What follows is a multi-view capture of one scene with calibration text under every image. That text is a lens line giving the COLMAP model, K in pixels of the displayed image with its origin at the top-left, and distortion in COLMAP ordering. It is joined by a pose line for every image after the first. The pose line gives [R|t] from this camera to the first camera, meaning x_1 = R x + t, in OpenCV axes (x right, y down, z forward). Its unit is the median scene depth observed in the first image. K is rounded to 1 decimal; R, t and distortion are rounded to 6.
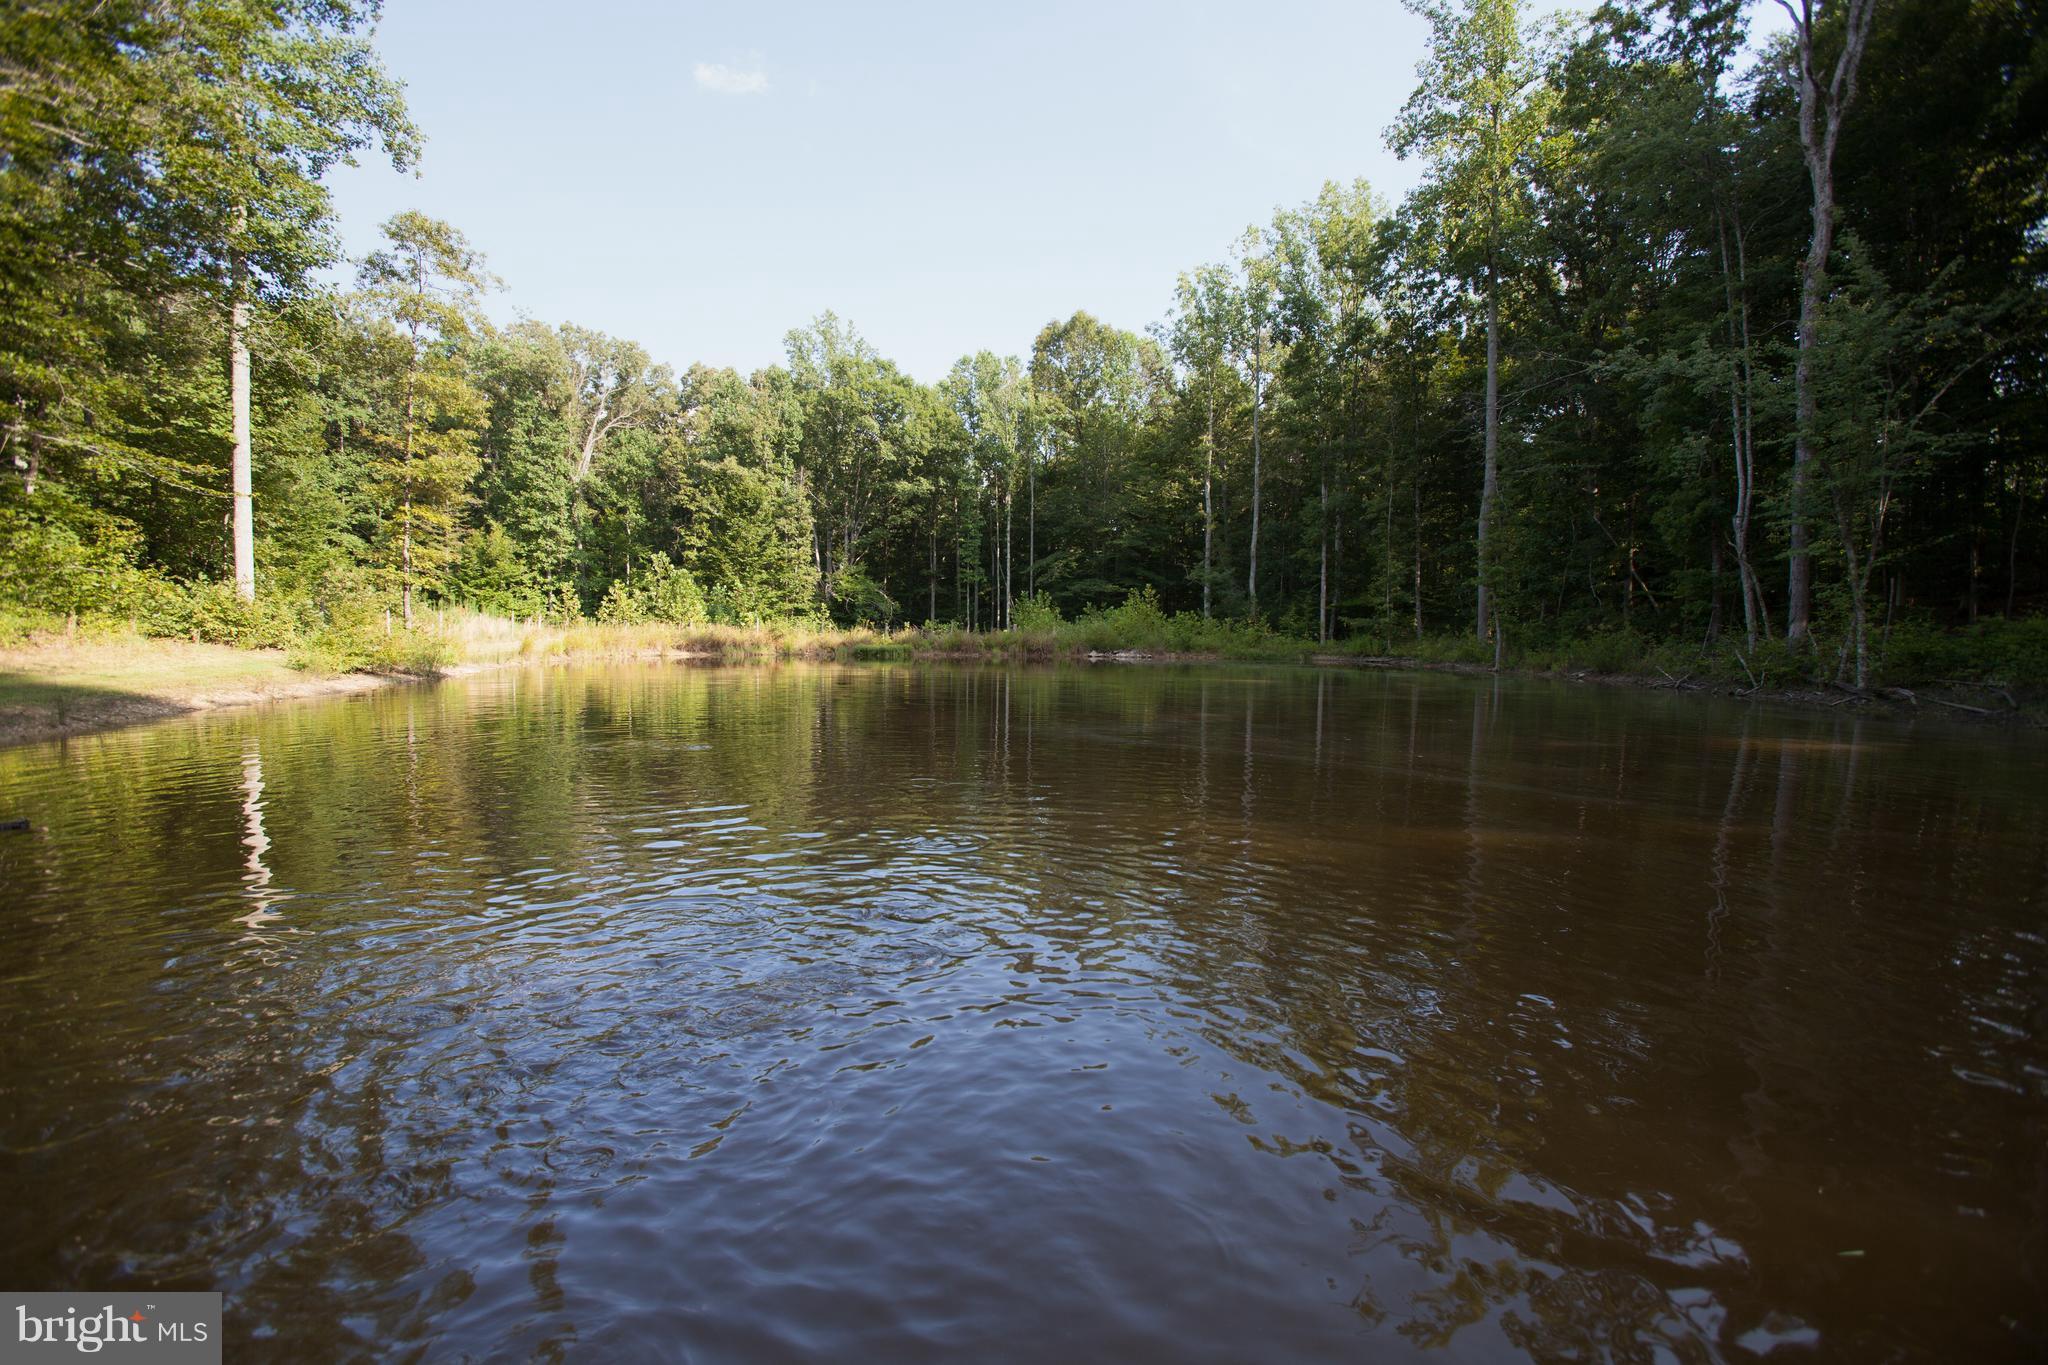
lens RADIAL K [[992.7, 0, 995.3], [0, 992.7, 689.0], [0, 0, 1]] dist [-0.062700, 0.031222]
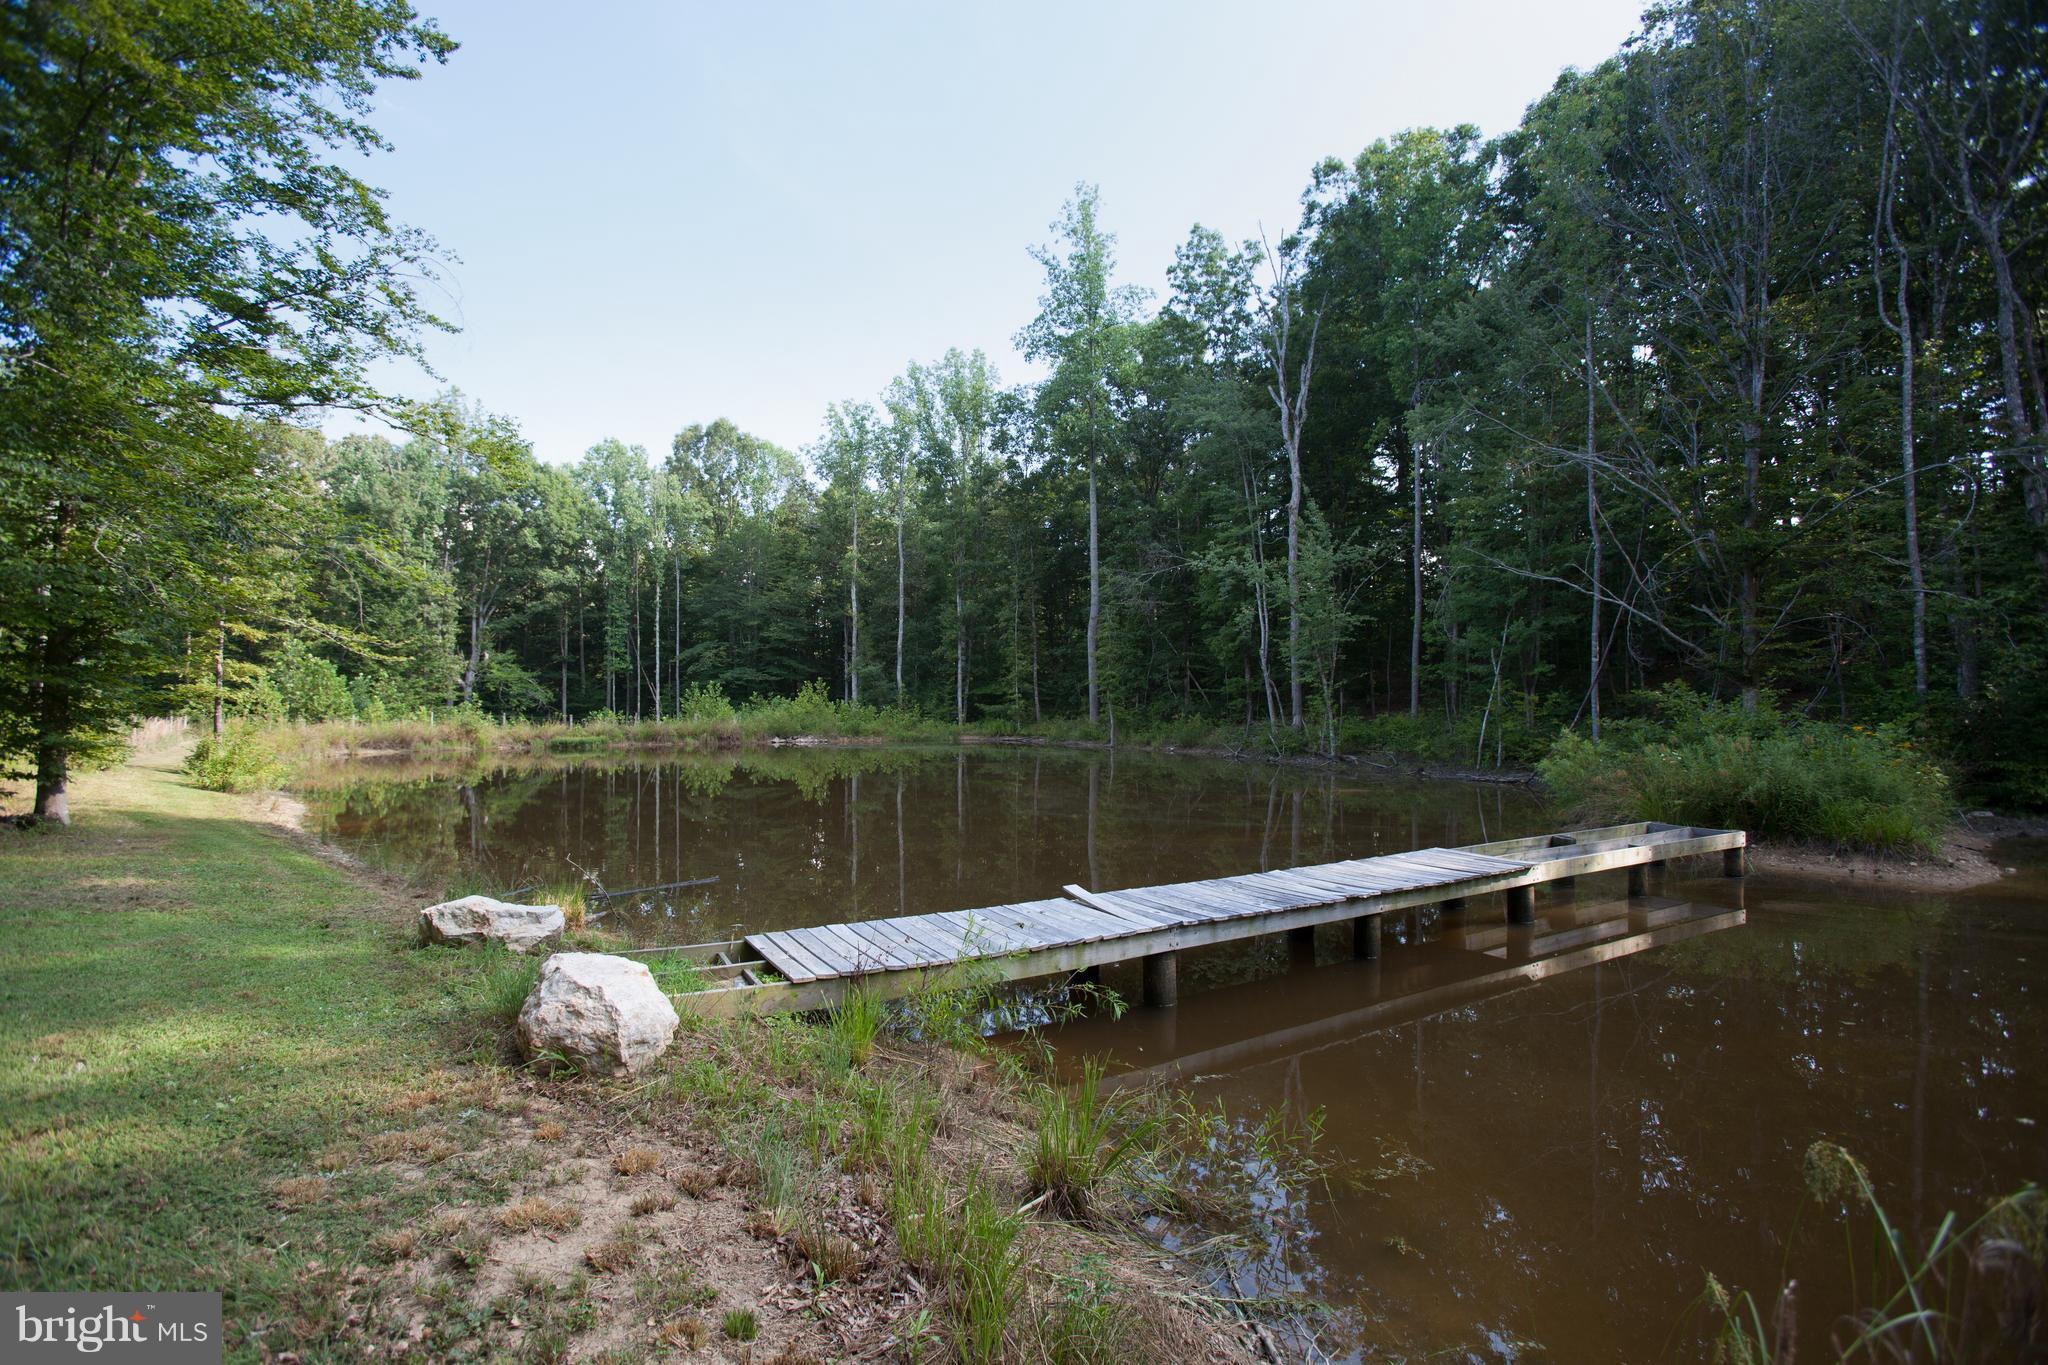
lens RADIAL K [[1004.5, 0, 1055.4], [0, 1004.5, 683.8], [0, 0, 1]] dist [-0.056076, 0.020823]
pose [[0.878768, -0.001061, 0.477248, -0.153487], [0.038261, 0.996935, -0.068234, -0.008711], [-0.475713, 0.078222, 0.876116, -0.138213]]
